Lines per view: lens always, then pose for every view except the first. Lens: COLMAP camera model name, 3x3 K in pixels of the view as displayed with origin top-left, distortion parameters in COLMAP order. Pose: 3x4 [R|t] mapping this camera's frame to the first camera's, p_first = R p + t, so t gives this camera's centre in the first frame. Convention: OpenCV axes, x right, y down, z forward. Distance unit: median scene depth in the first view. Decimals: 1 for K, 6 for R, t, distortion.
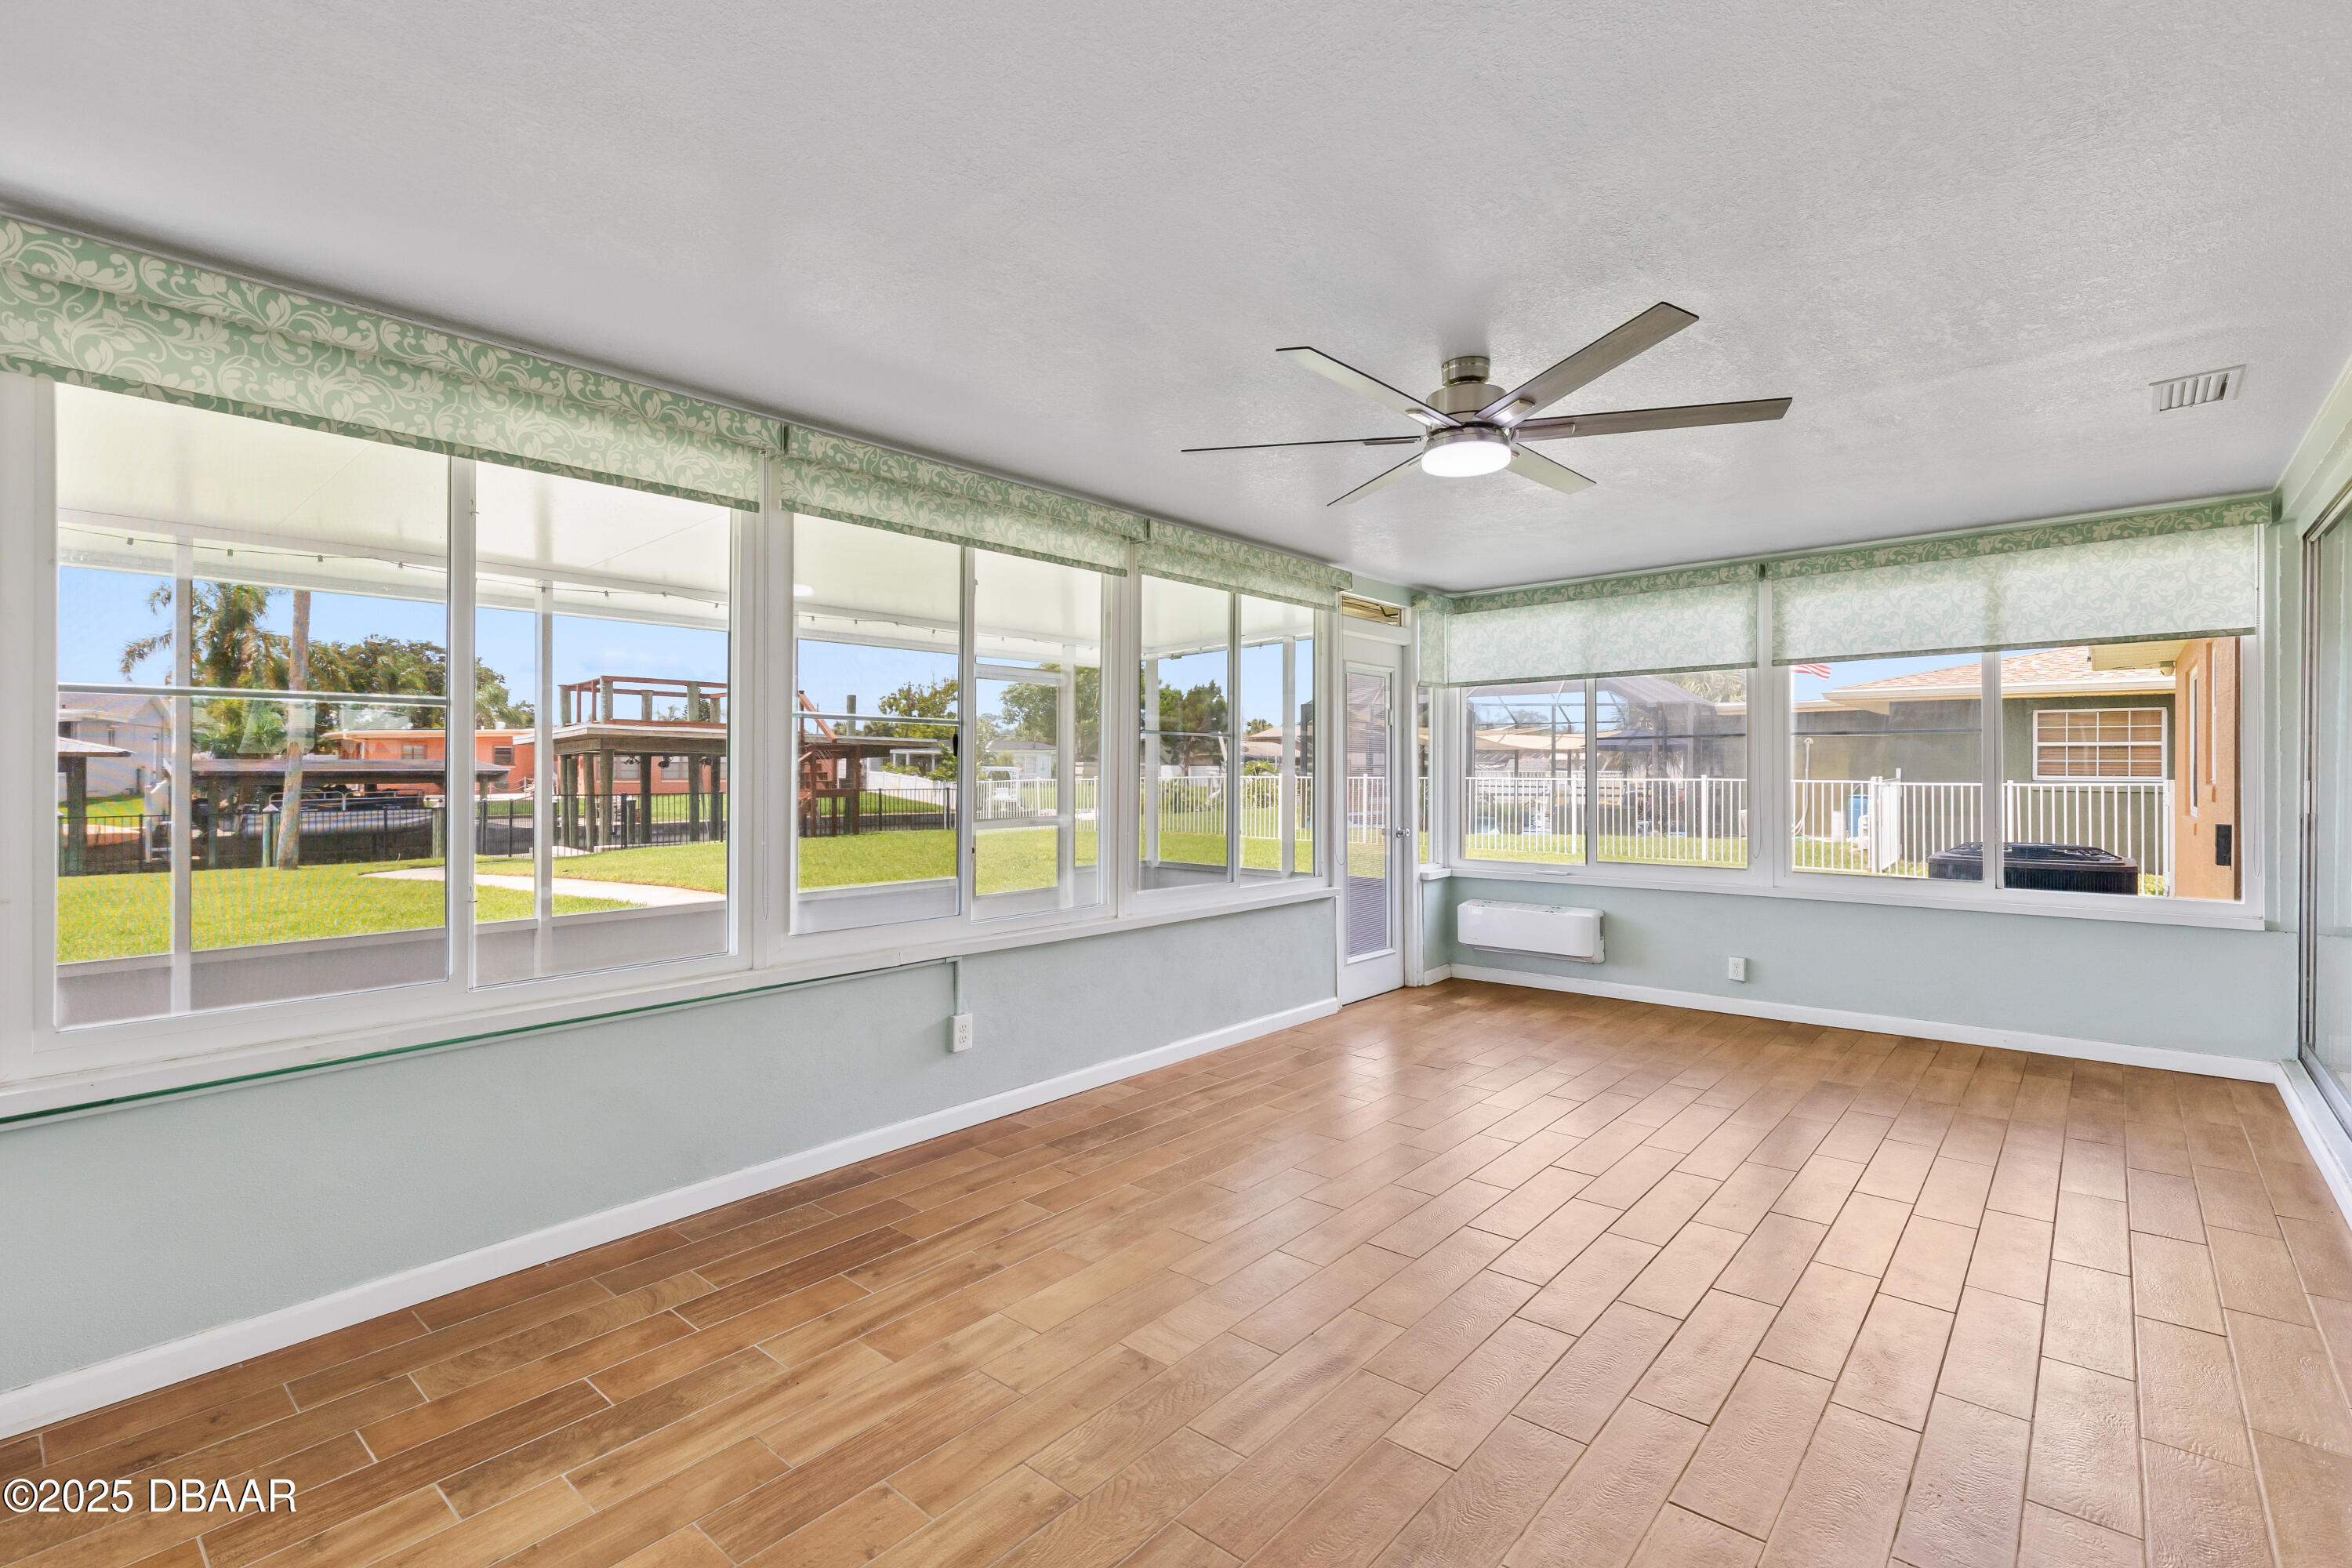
lens RADIAL K [[1066.9, 0, 1170.9], [0, 1066.9, 763.5], [0, 0, 1]] dist [0.005360, 0.000419]
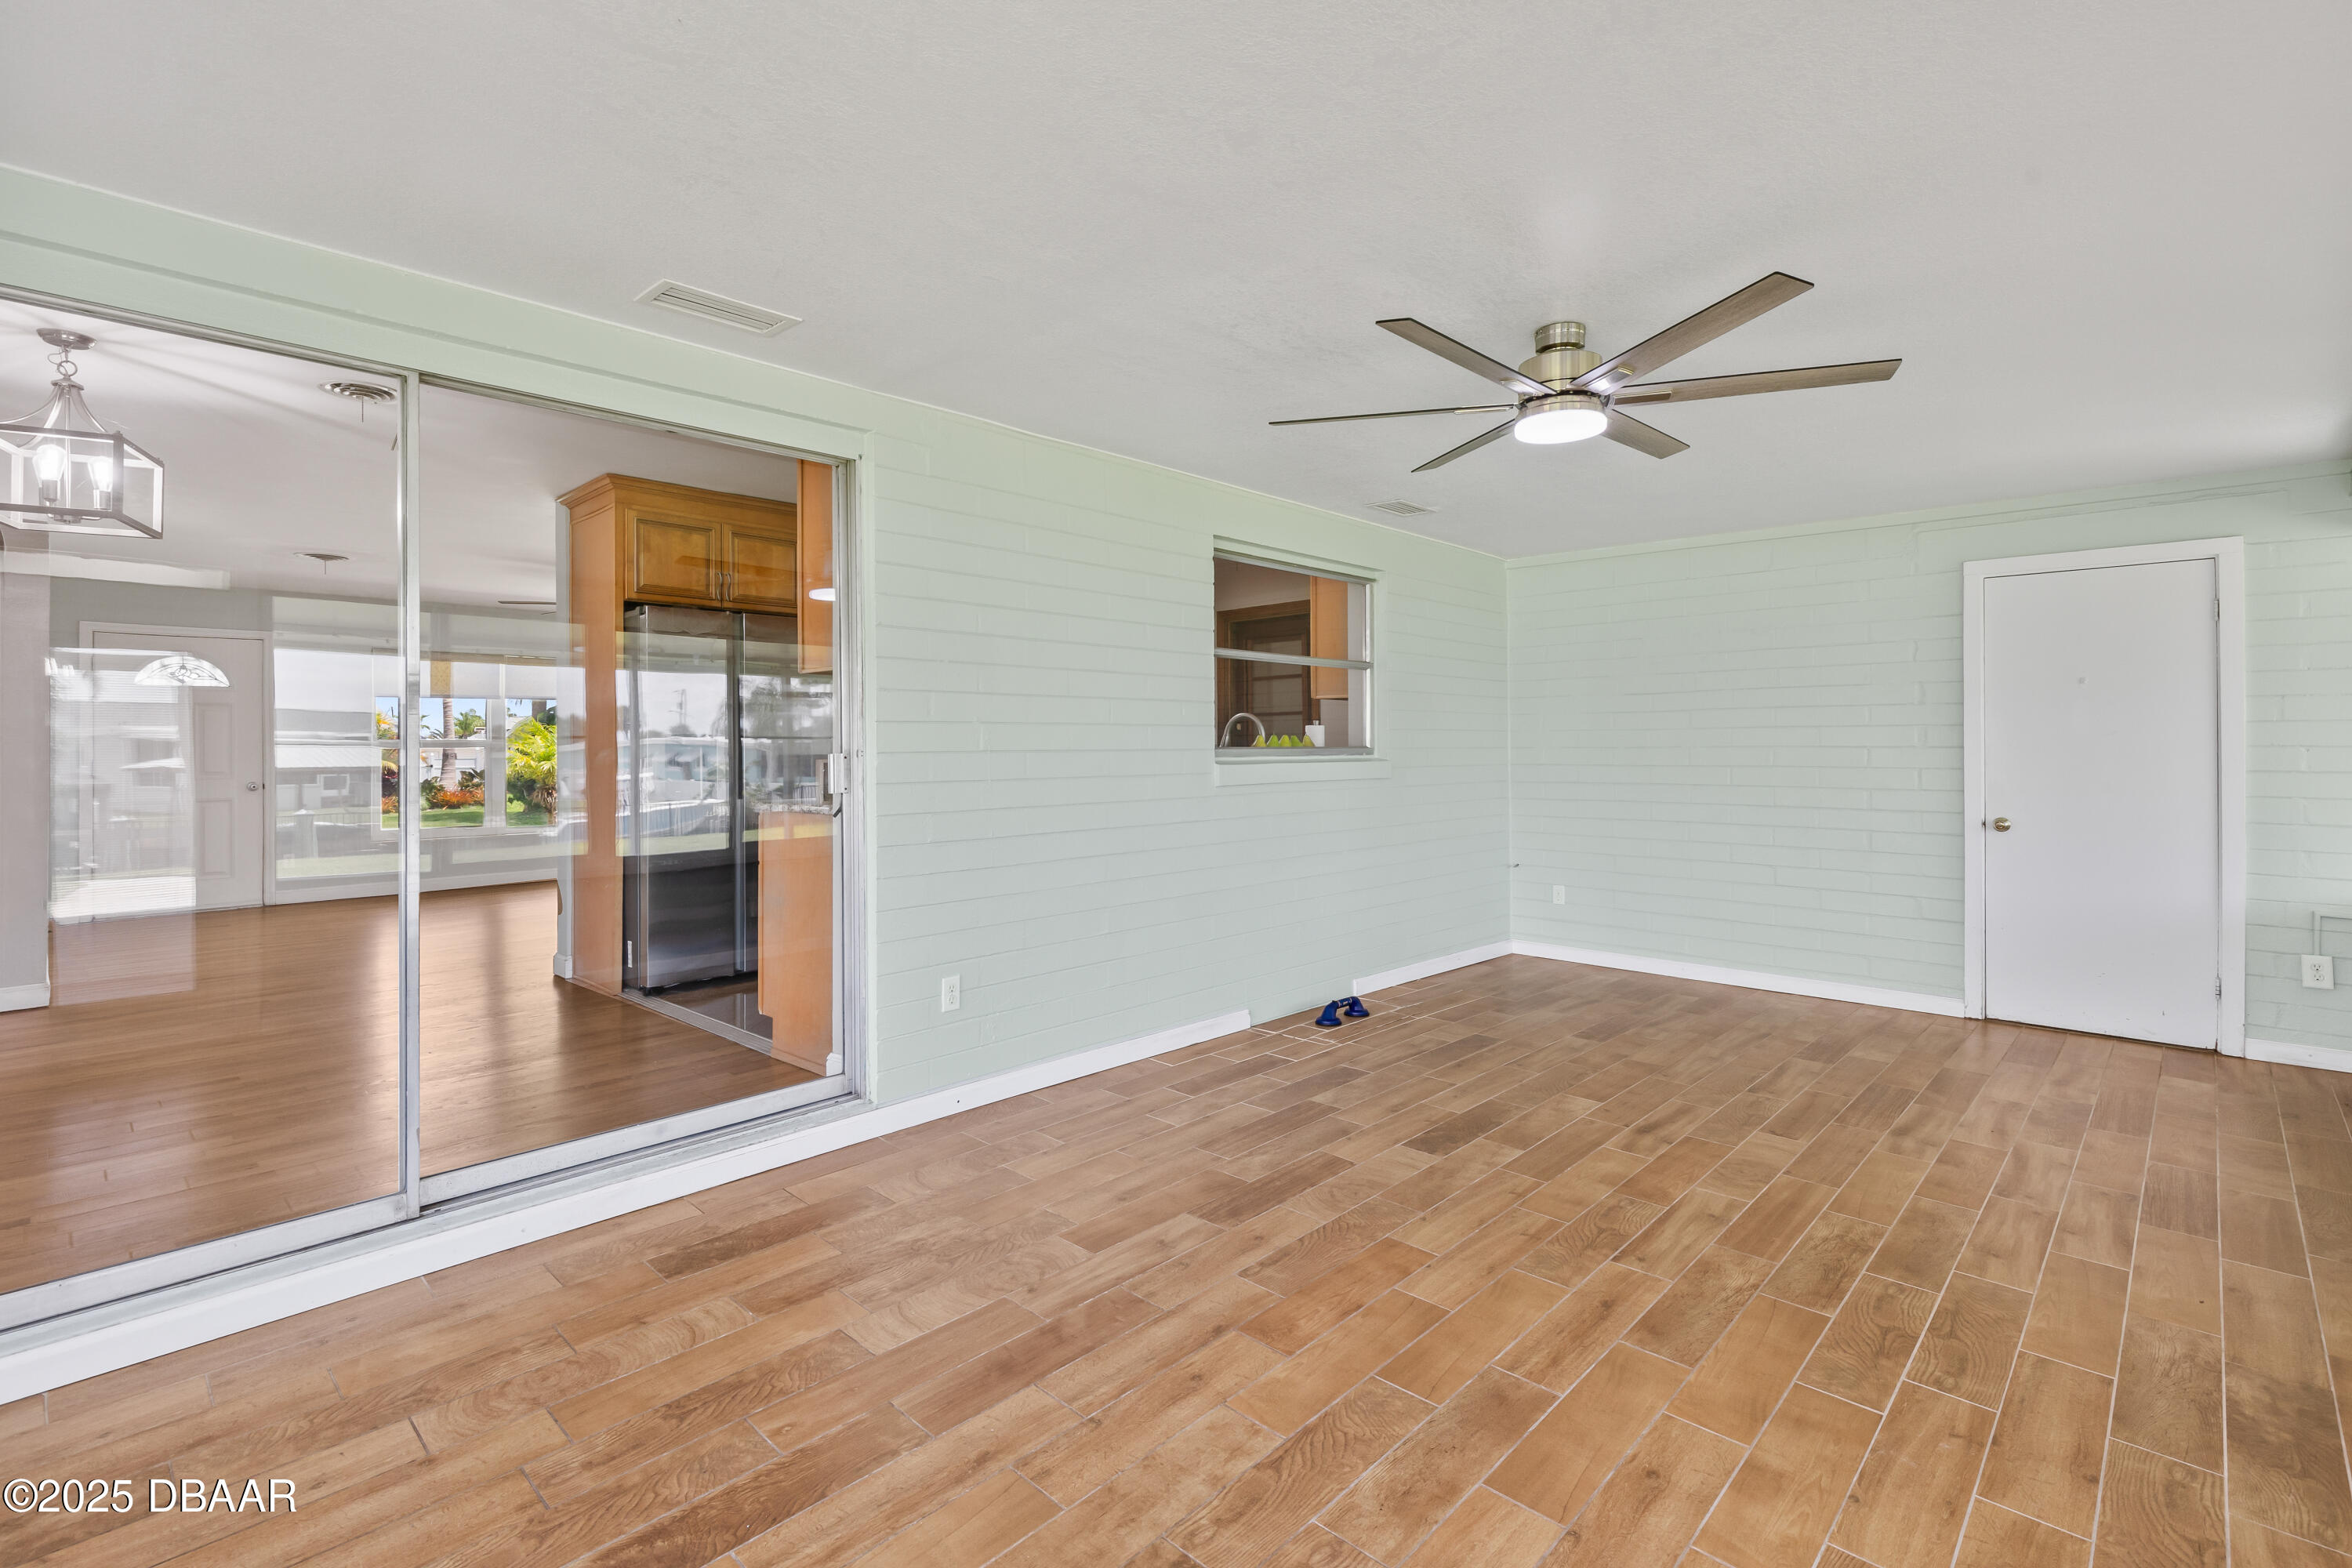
lens RADIAL K [[1066.9, 0, 1170.9], [0, 1066.9, 763.5], [0, 0, 1]] dist [0.005360, 0.000419]
pose [[-0.998812, 0.006306, 0.048314, 0.591798], [0.006777, 0.999931, 0.009591, 0.011202], [-0.048251, 0.009907, -0.998786, 1.997436]]
